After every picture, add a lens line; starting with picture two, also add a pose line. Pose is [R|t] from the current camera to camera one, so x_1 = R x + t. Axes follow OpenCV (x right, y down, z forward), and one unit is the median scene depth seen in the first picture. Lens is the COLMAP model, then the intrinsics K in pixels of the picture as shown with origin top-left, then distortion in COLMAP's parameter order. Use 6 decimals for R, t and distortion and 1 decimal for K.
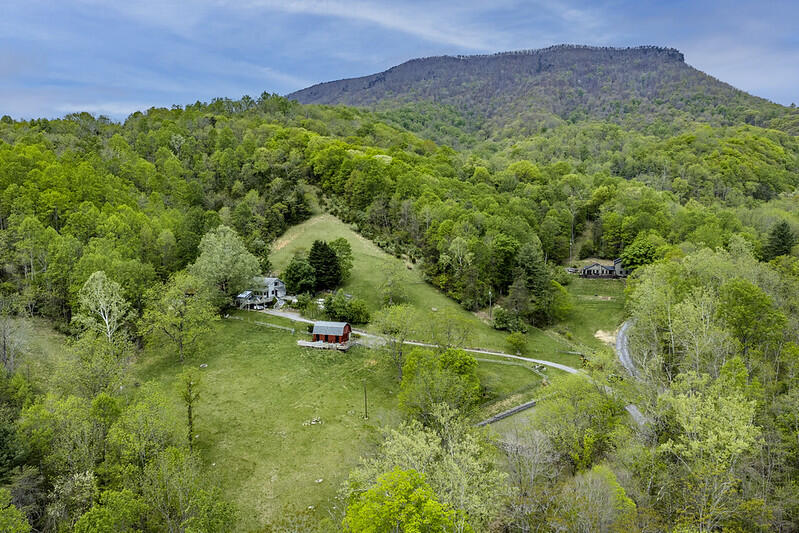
lens RADIAL K [[676.6, 0, 399.5], [0, 676.6, 266.5], [0, 0, 1]] dist [0.008066, -0.007490]
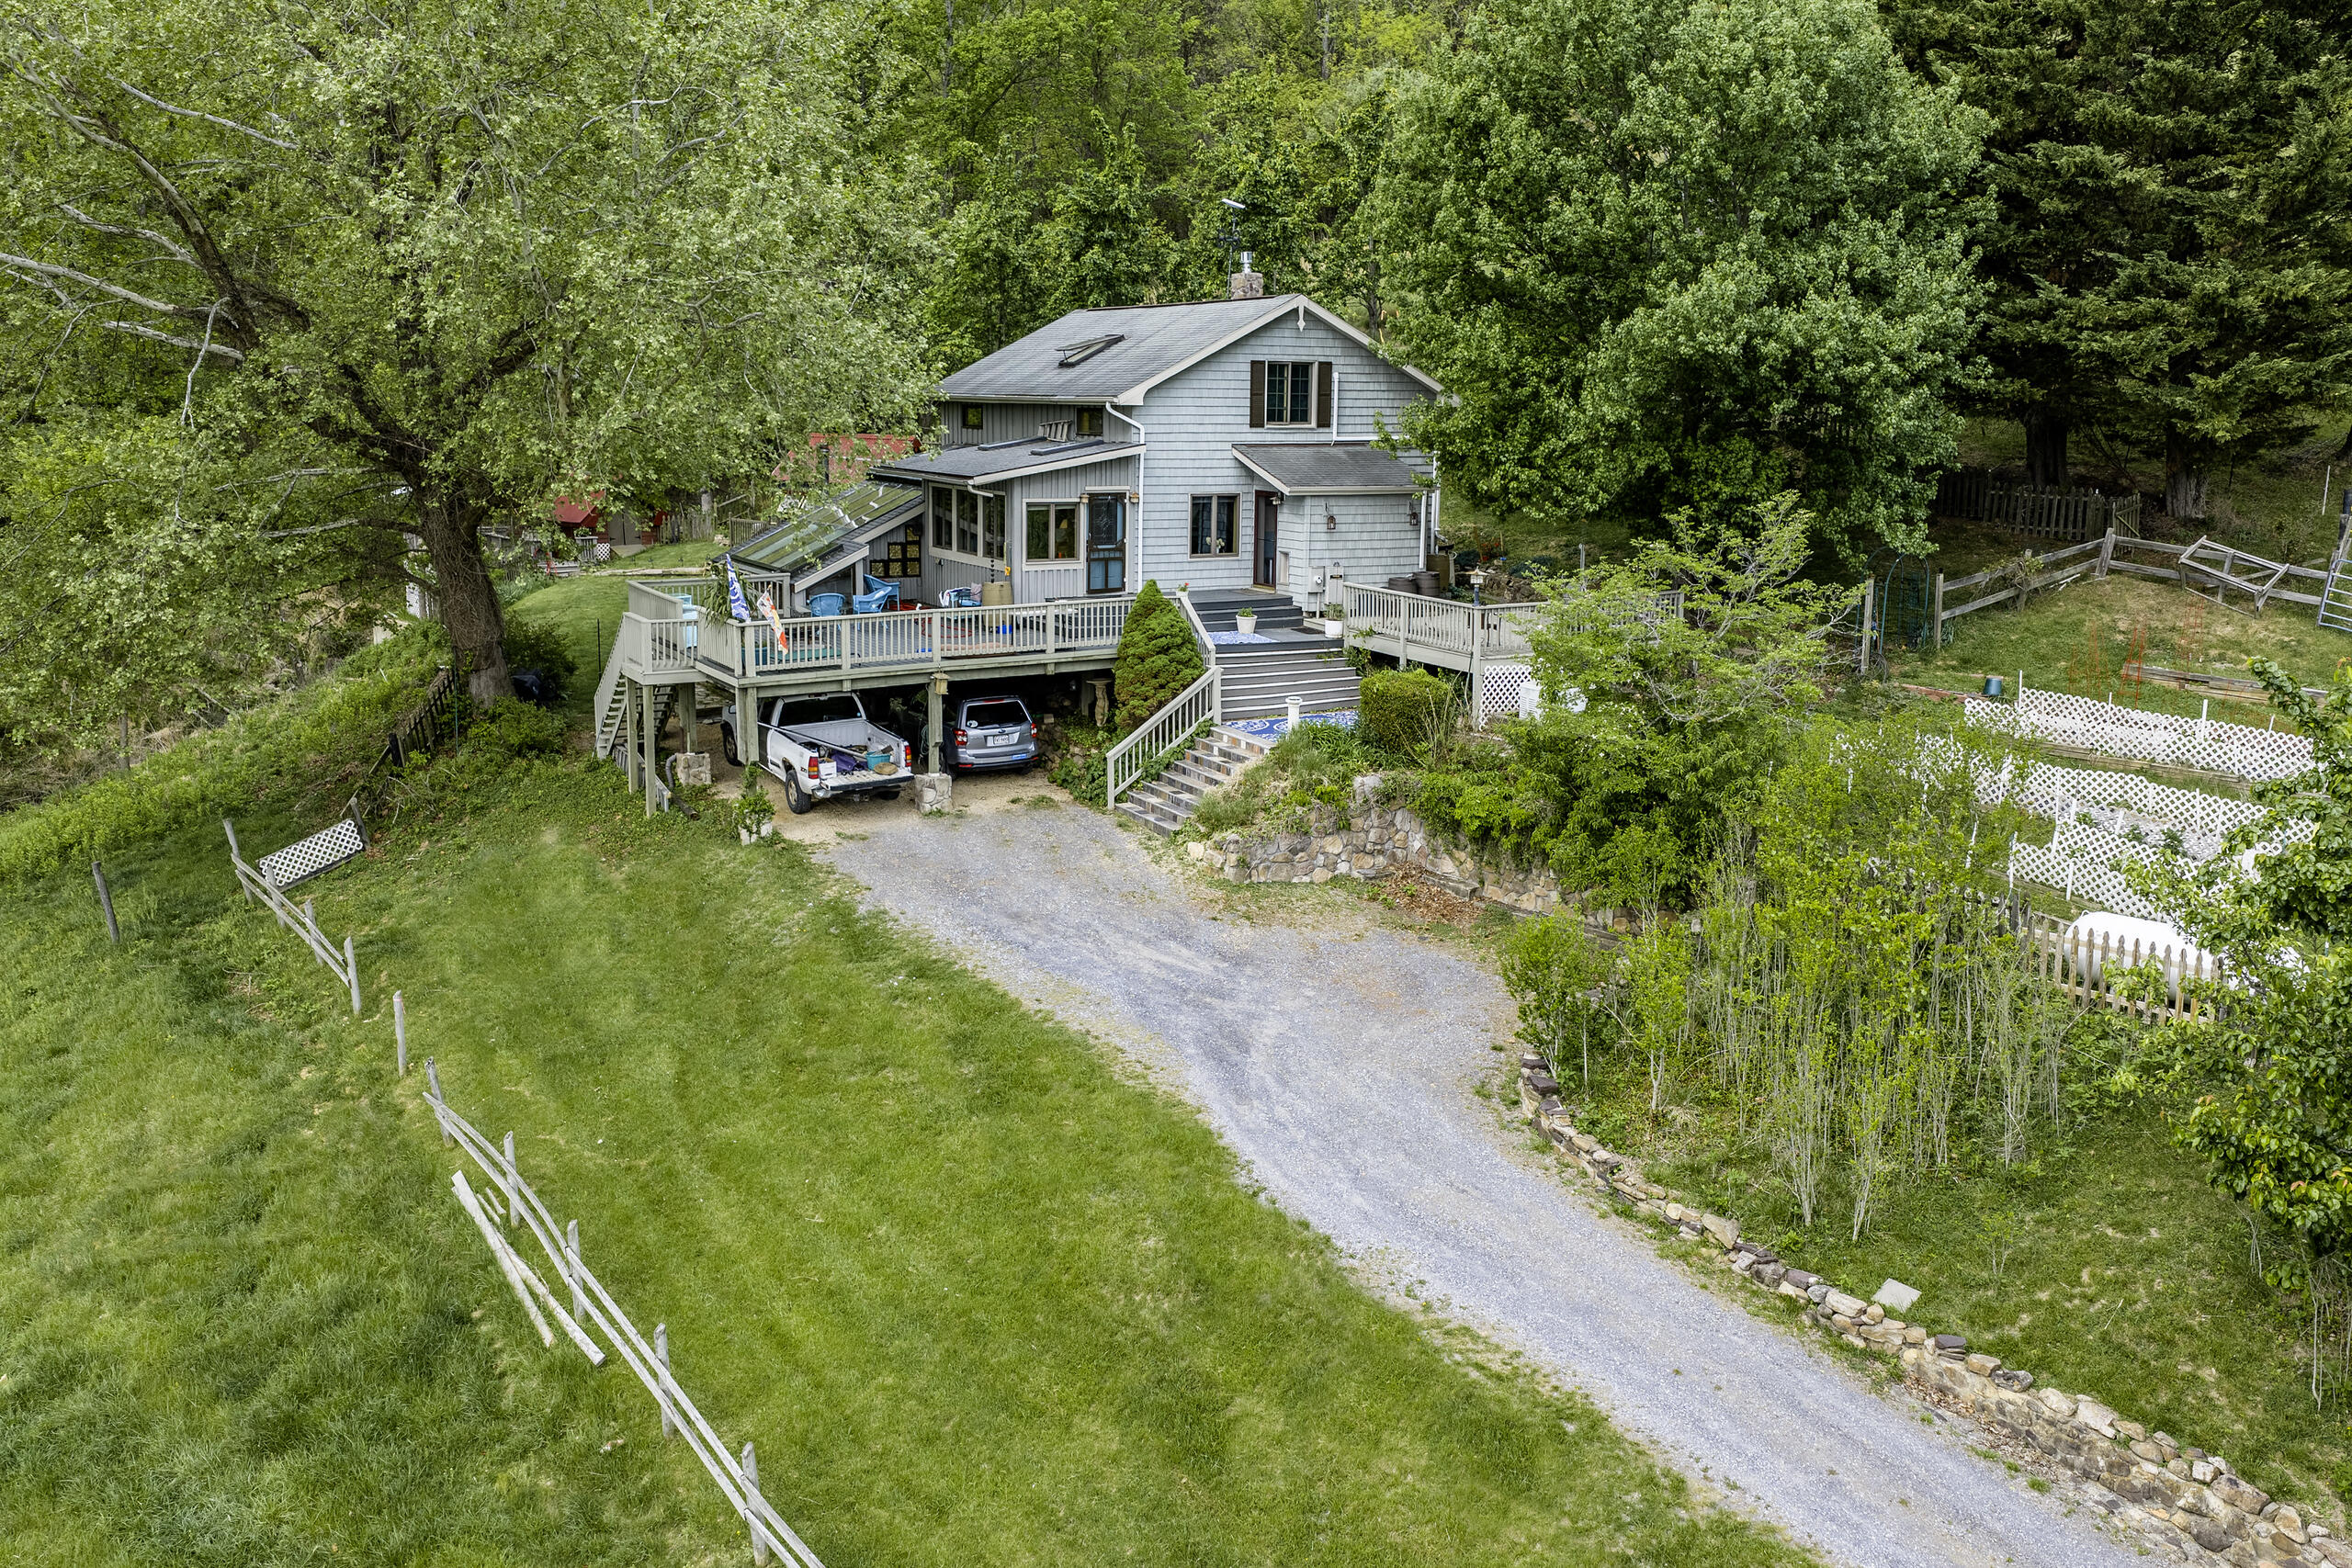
lens RADIAL K [[1938.4, 0, 1183.7], [0, 1938.4, 732.6], [0, 0, 1]] dist [0.021529, -0.027935]
pose [[0.890801, 0.098369, -0.443617, -0.110242], [-0.058381, 0.992971, 0.102953, 0.039766], [0.450627, -0.065812, 0.890283, 0.854880]]
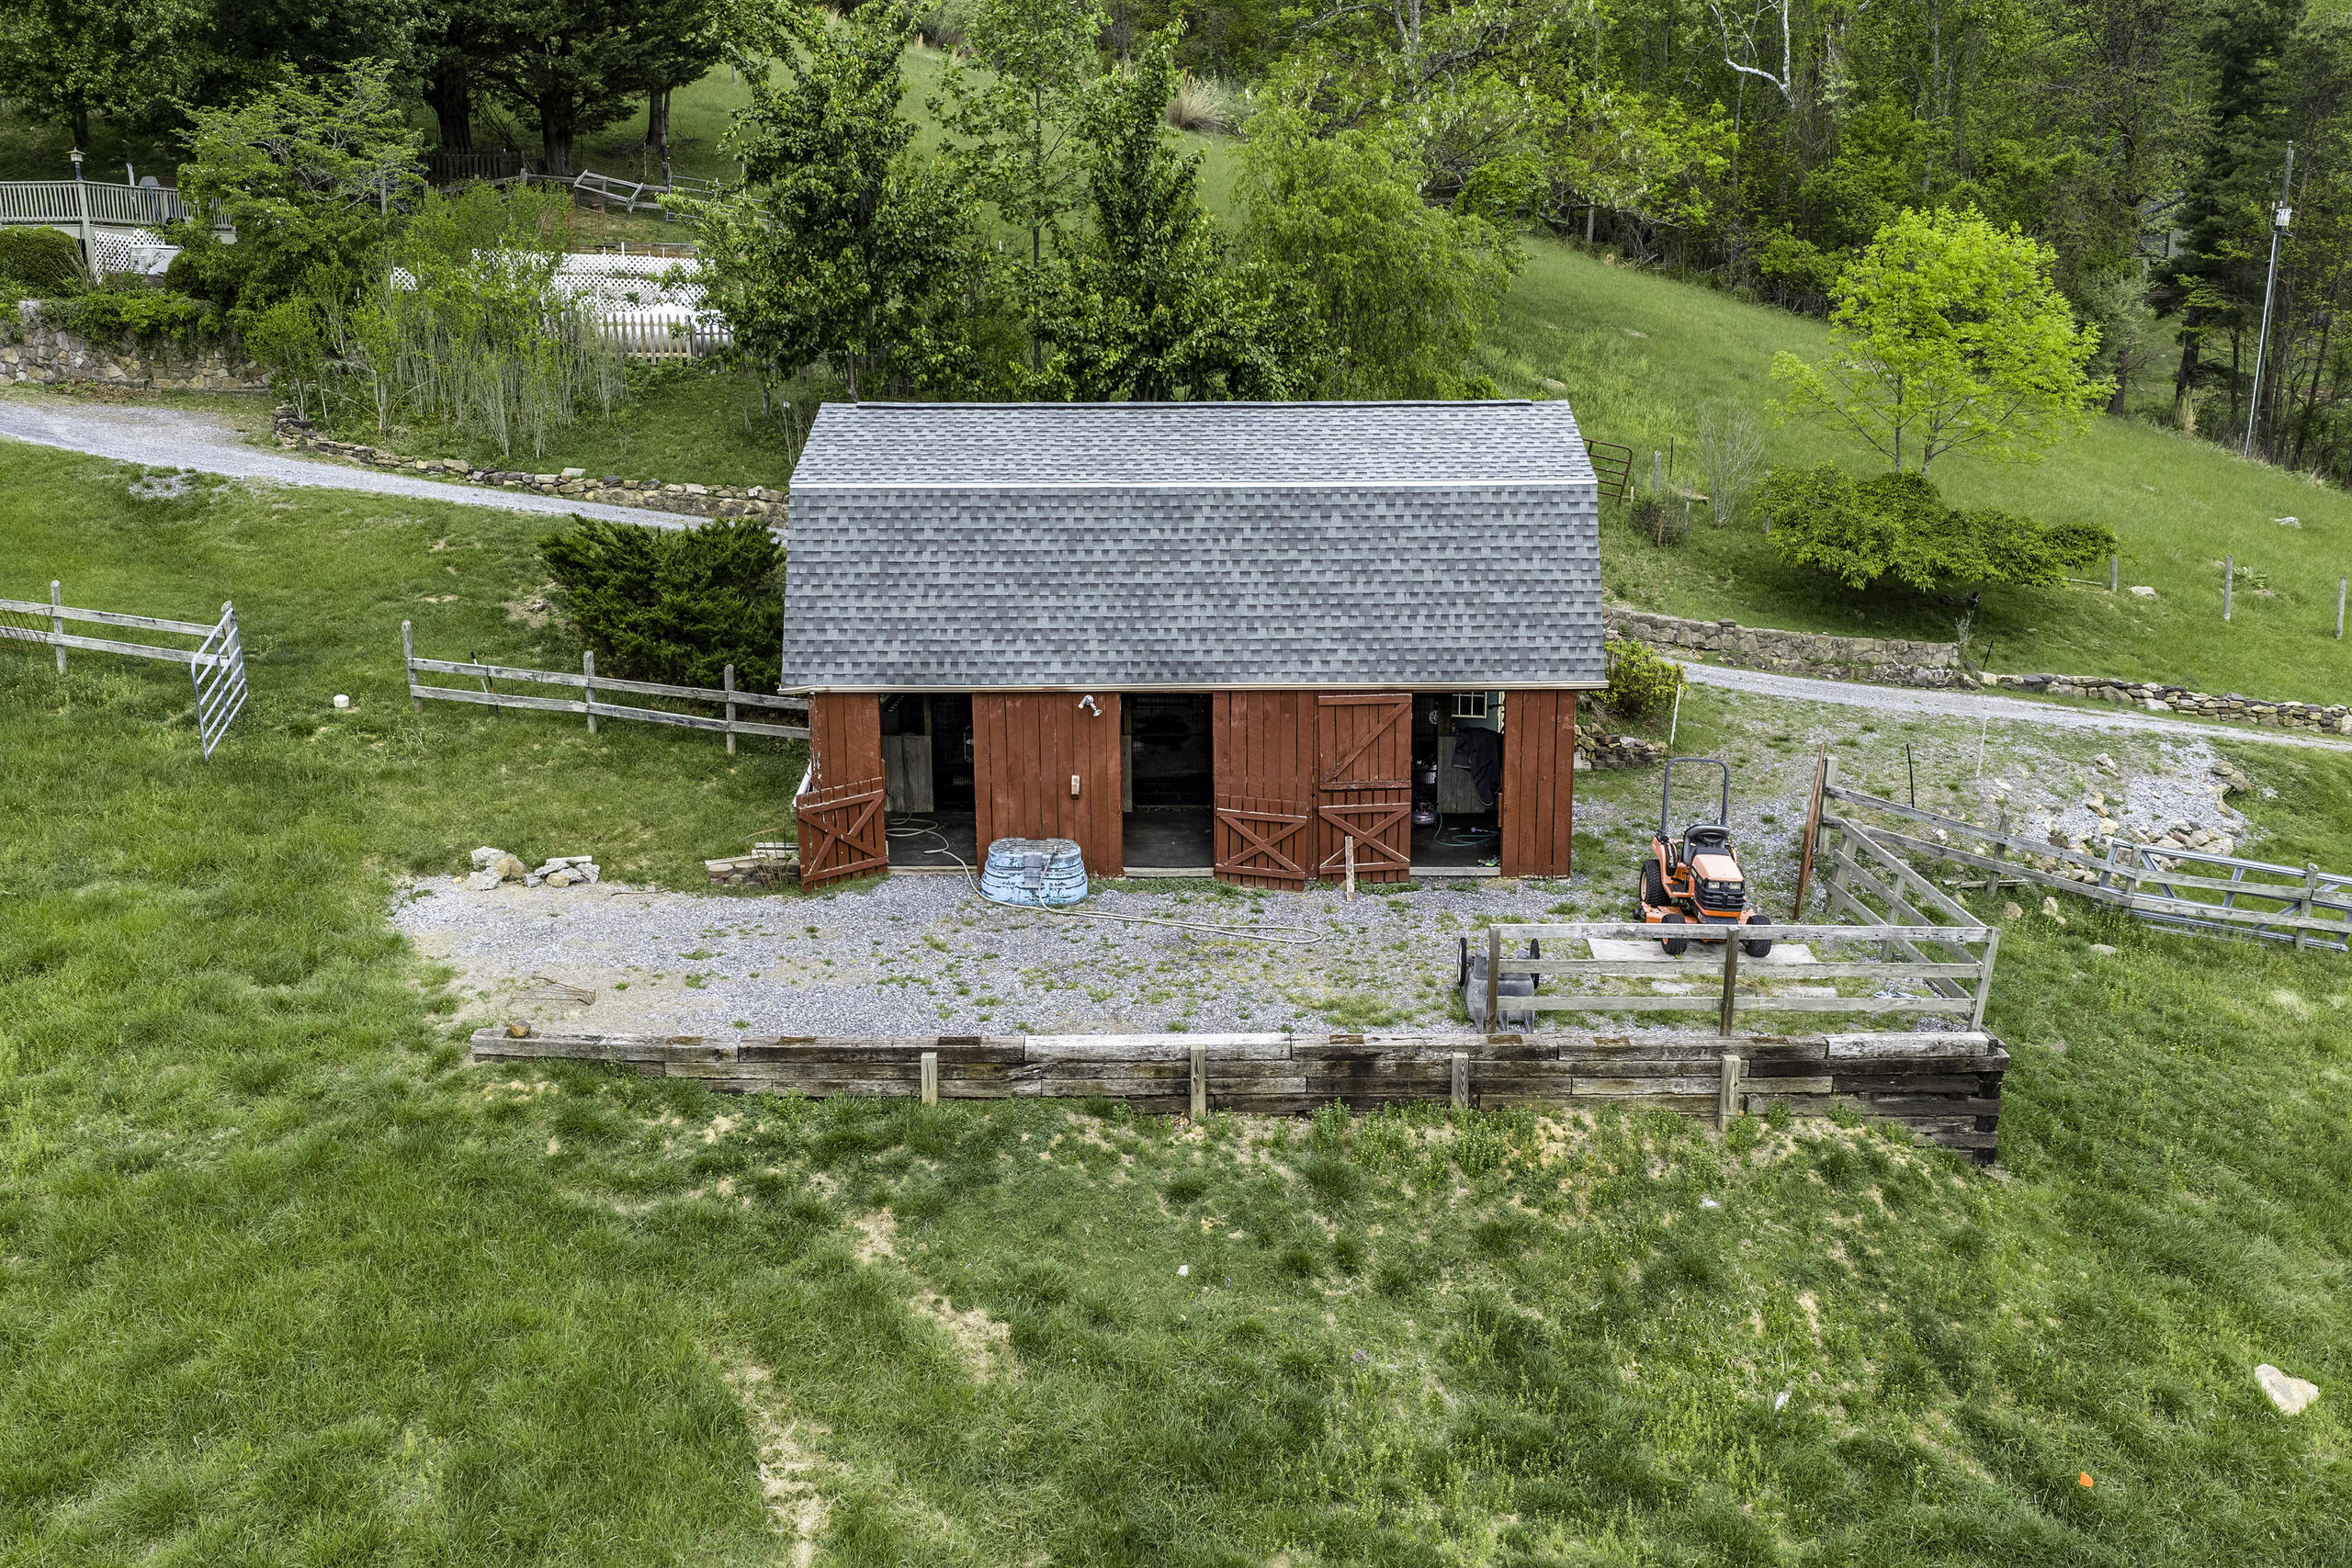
lens RADIAL K [[1938.4, 0, 1183.7], [0, 1938.4, 732.6], [0, 0, 1]] dist [0.021529, -0.027935]
pose [[0.928721, -0.064708, 0.365090, -0.131849], [0.025630, 0.993502, 0.110888, 0.079545], [-0.369893, -0.093627, 0.924345, 0.783379]]
